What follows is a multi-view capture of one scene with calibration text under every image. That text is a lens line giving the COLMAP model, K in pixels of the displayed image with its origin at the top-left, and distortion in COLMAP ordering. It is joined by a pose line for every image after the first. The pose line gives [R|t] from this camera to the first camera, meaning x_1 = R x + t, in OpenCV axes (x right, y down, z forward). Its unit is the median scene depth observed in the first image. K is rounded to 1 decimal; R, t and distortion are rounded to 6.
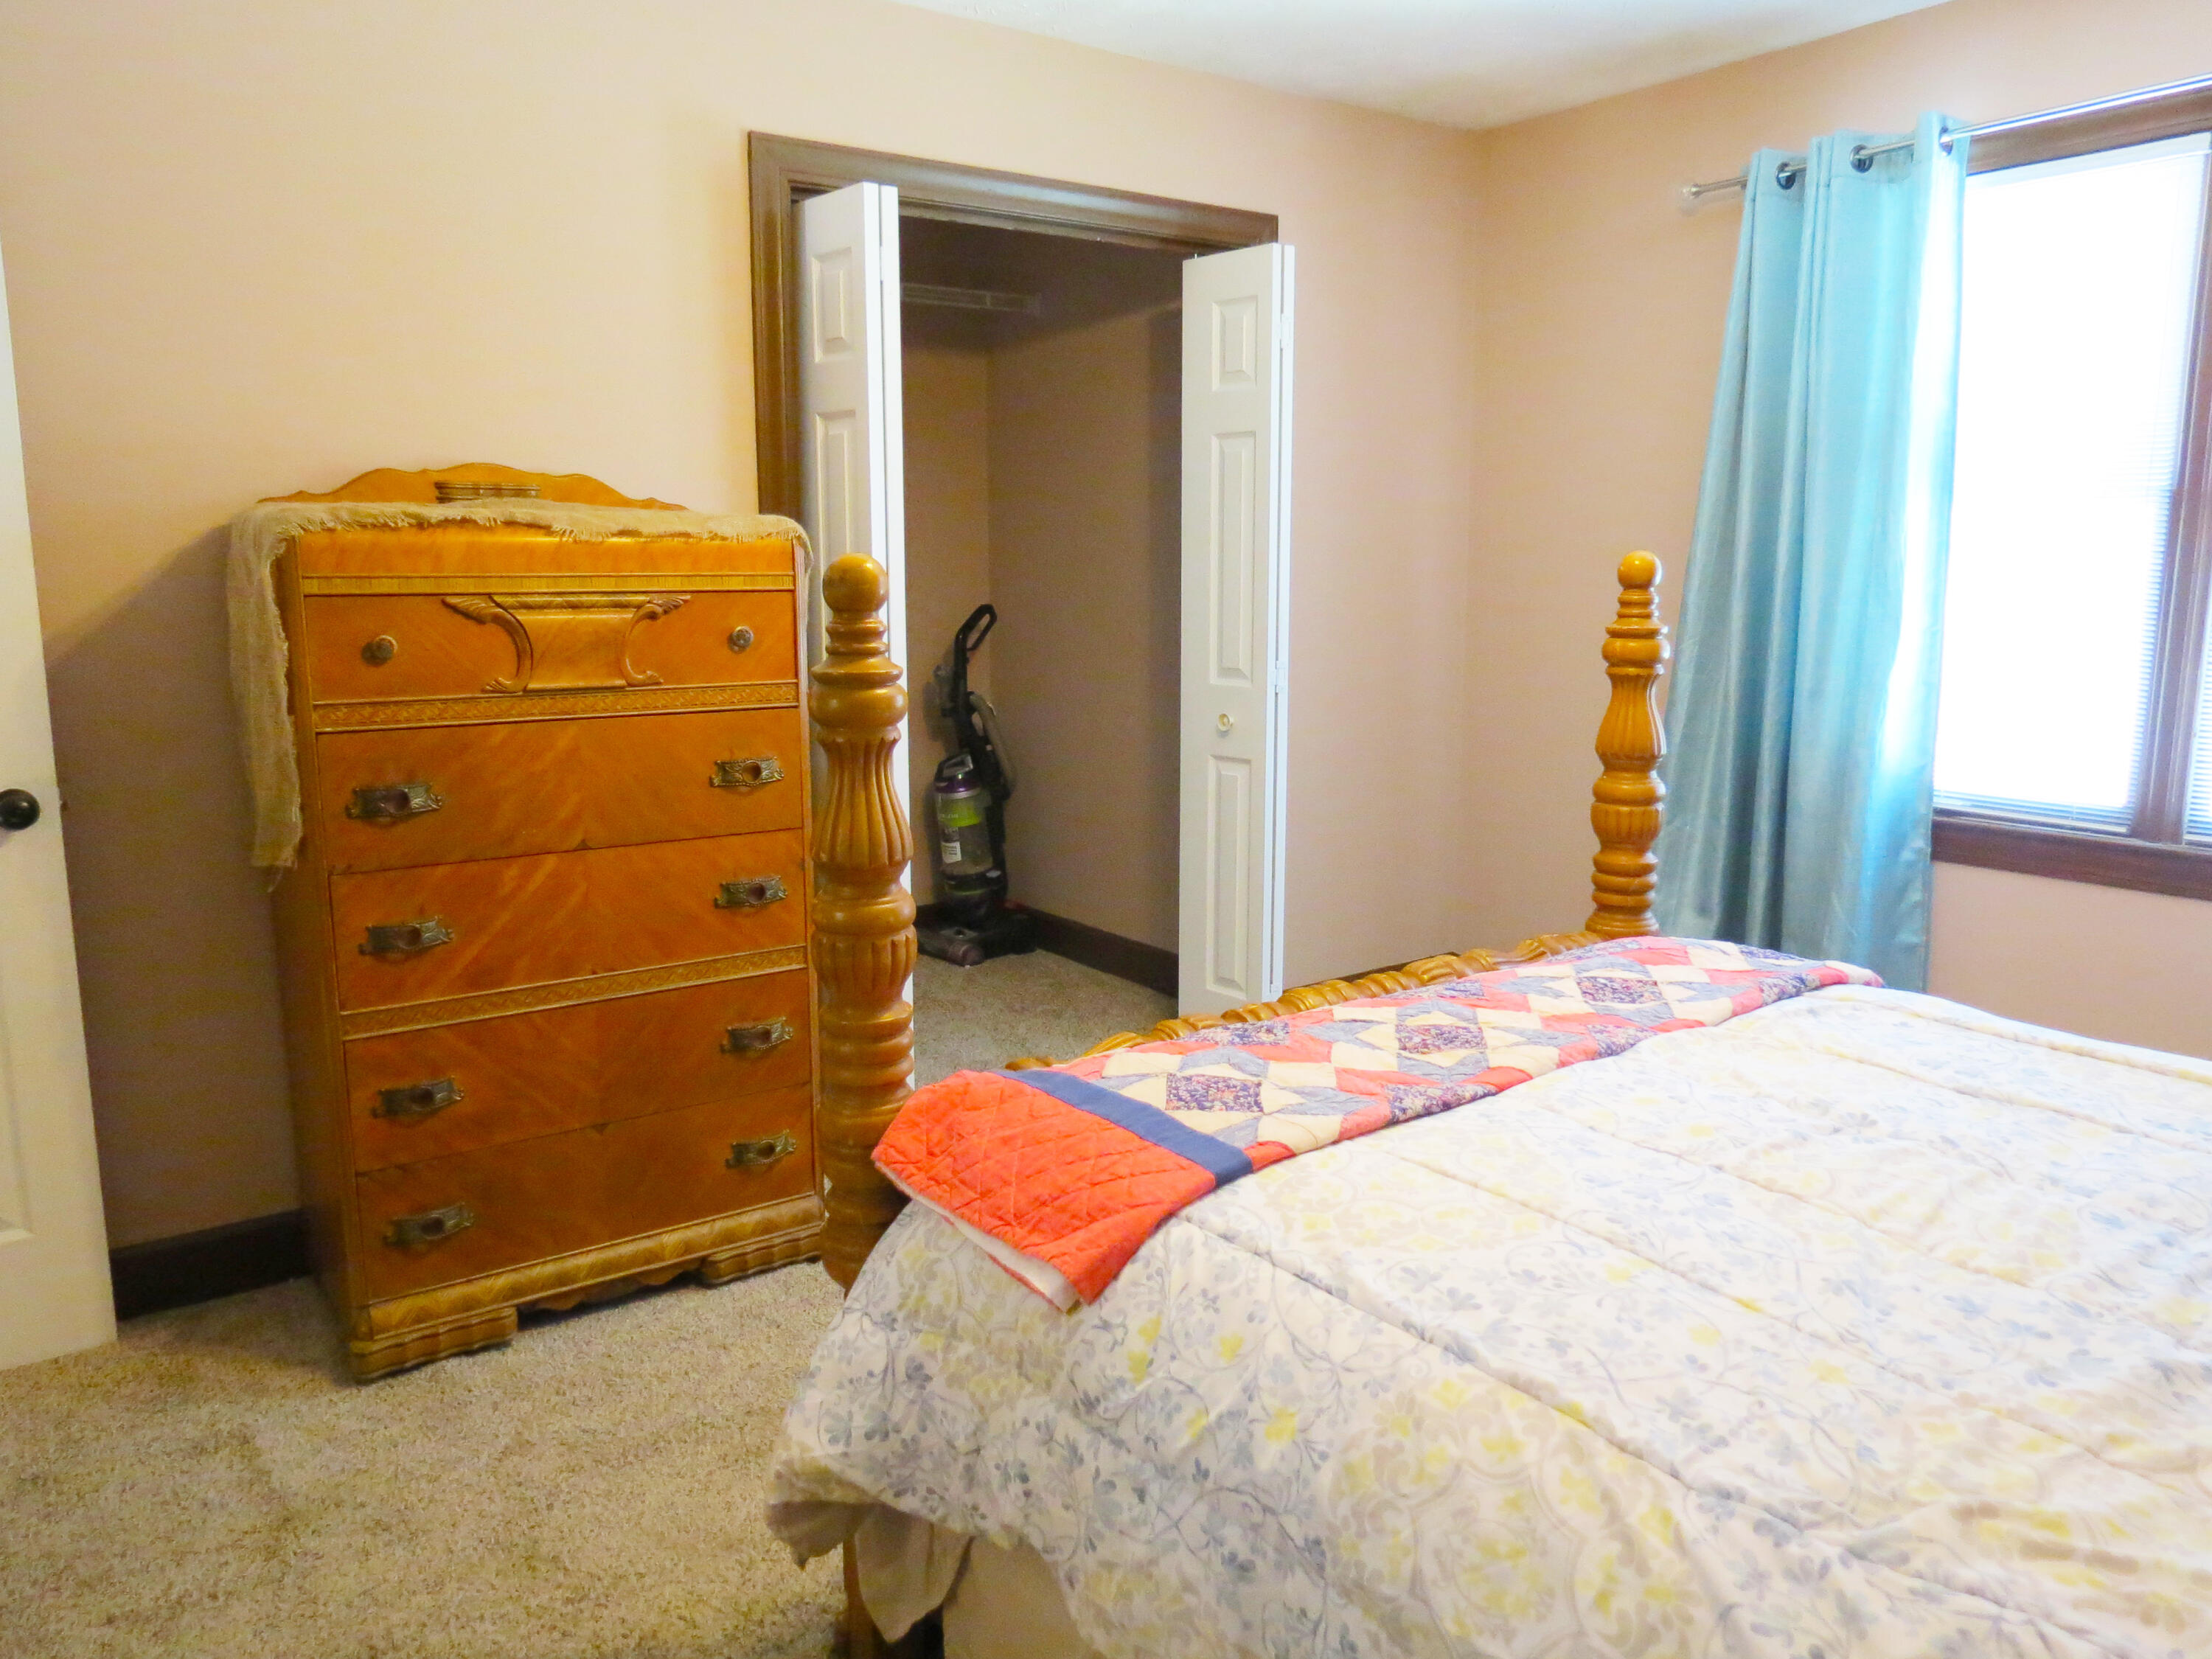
lens RADIAL K [[1577.2, 0, 1102.2], [0, 1577.2, 833.3], [0, 0, 1]] dist [-0.026323, 0.006605]
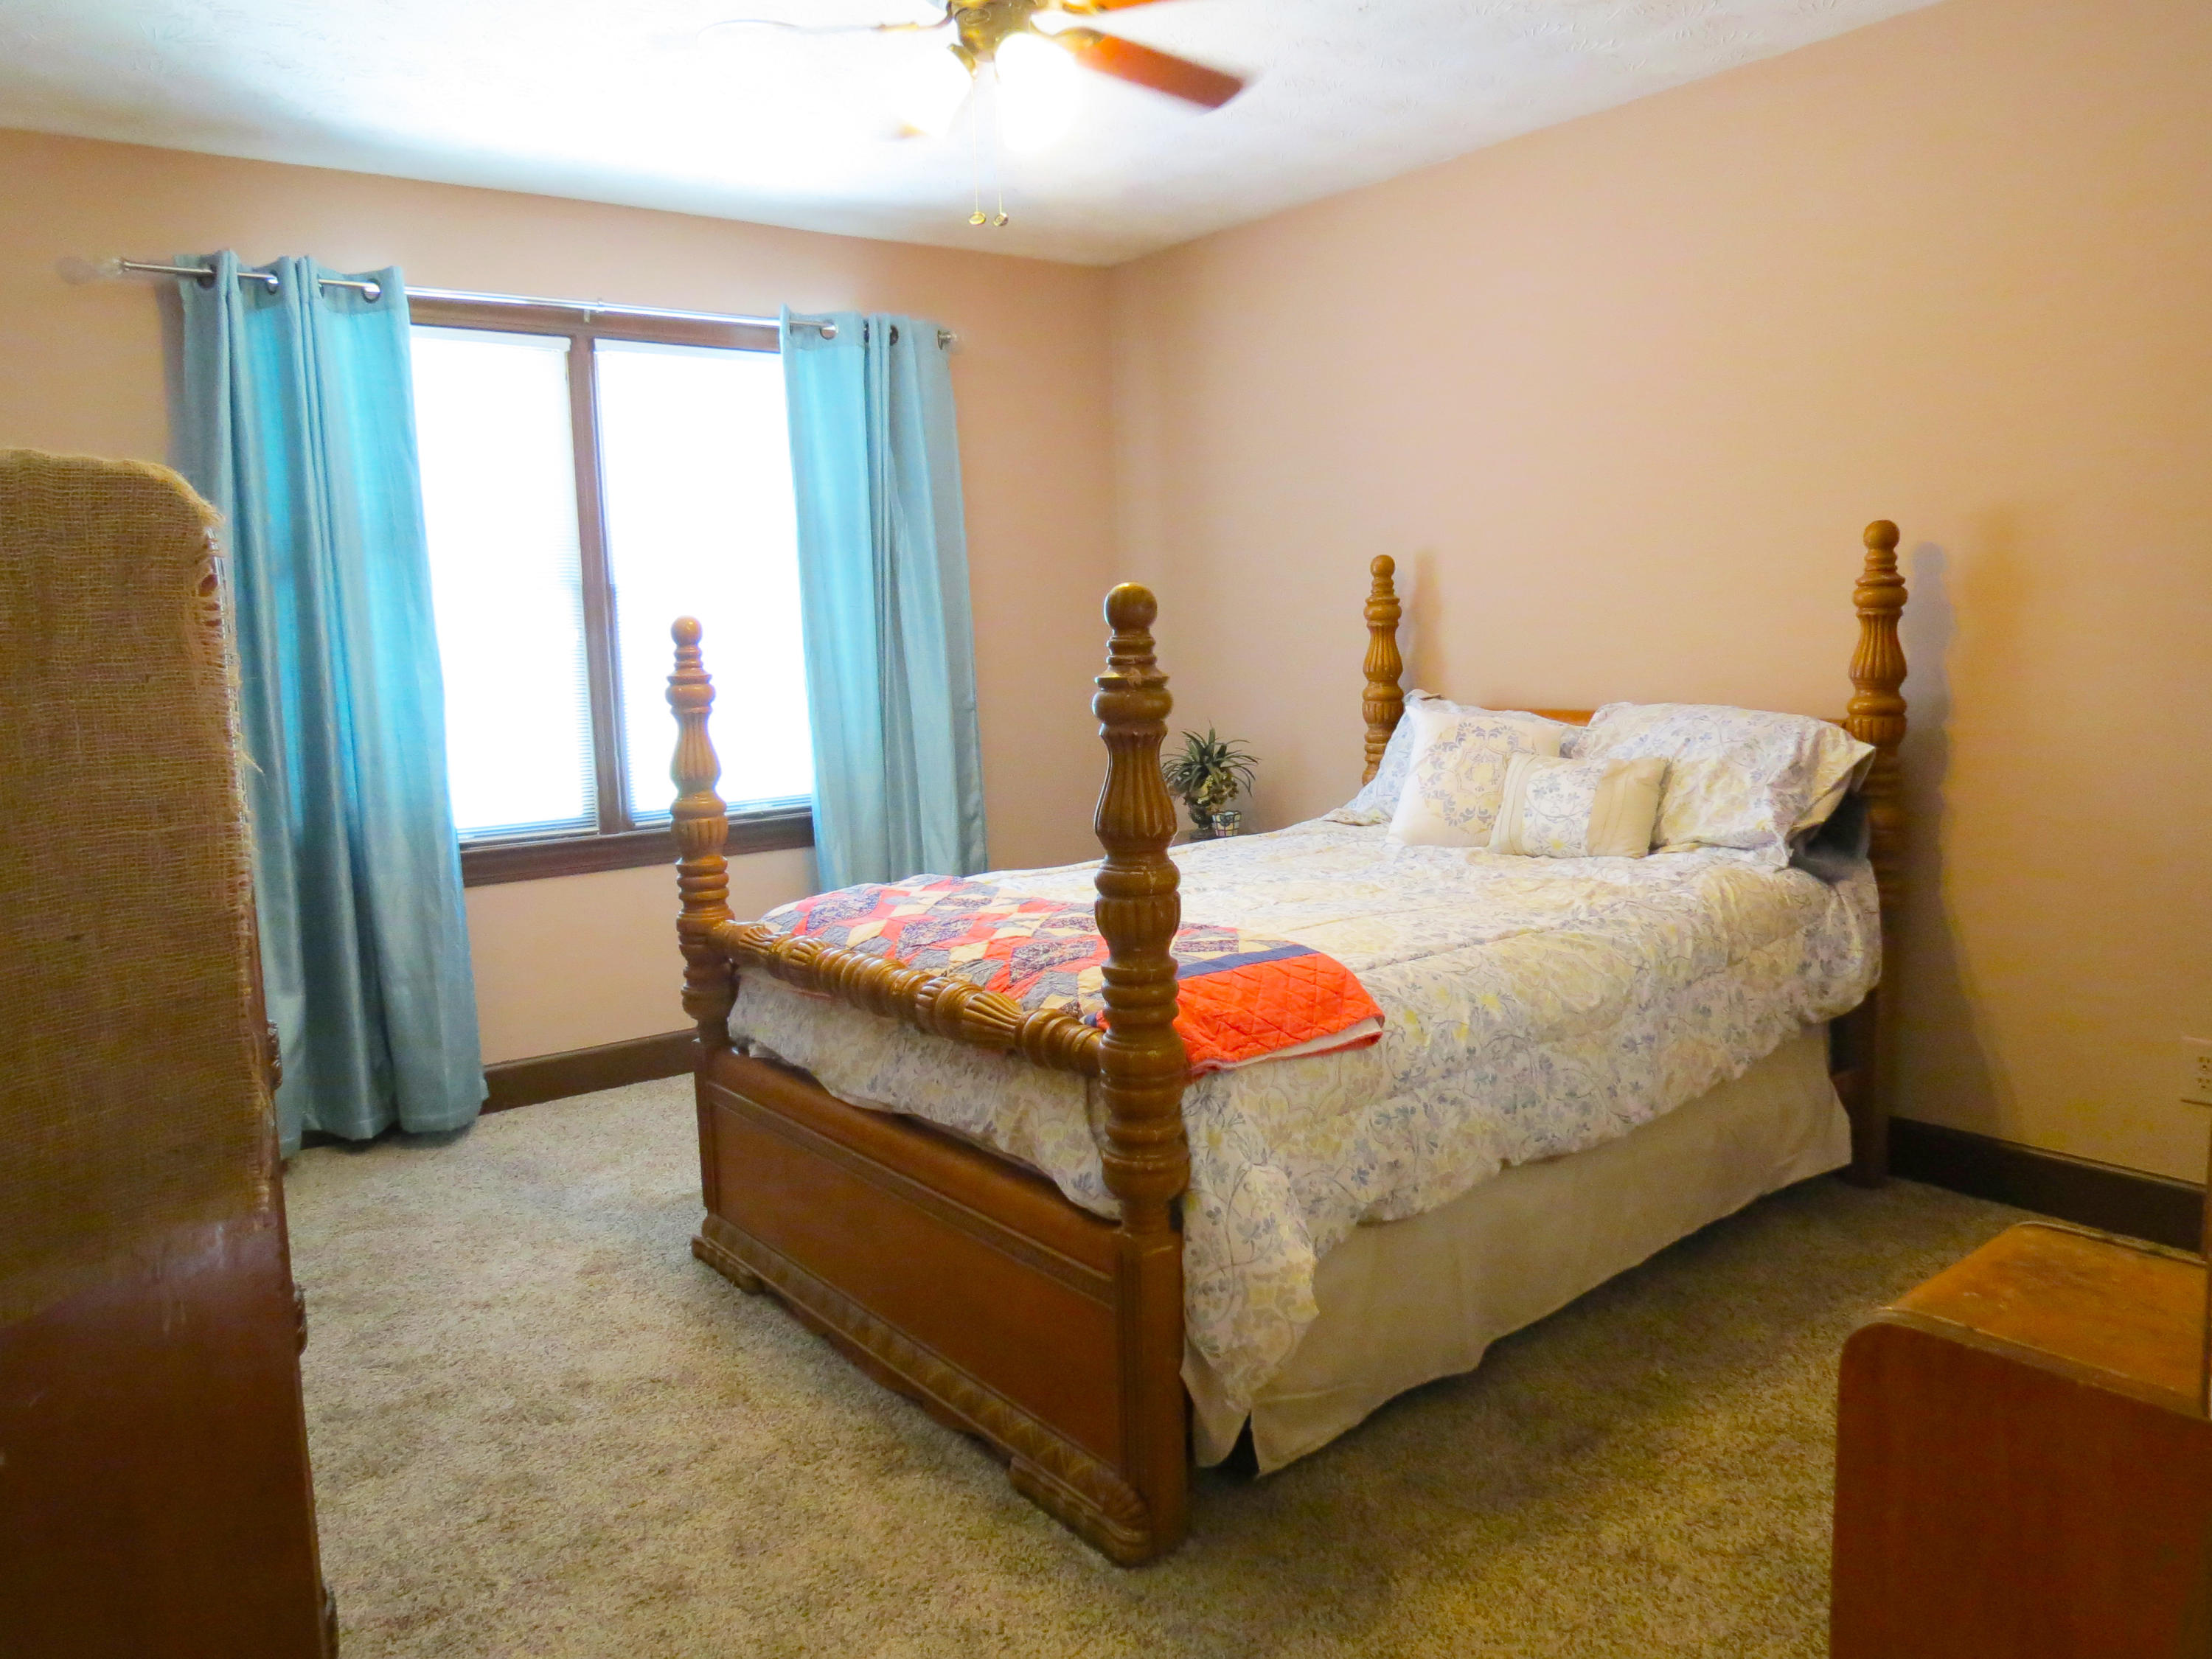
lens RADIAL K [[1577.2, 0, 1112.6], [0, 1577.2, 827.8], [0, 0, 1]] dist [-0.026323, 0.006605]
pose [[-0.018585, -0.115603, 0.993122, -0.909034], [0.205901, 0.971560, 0.116946, -0.089117], [-0.978396, 0.206658, 0.005747, 0.681934]]
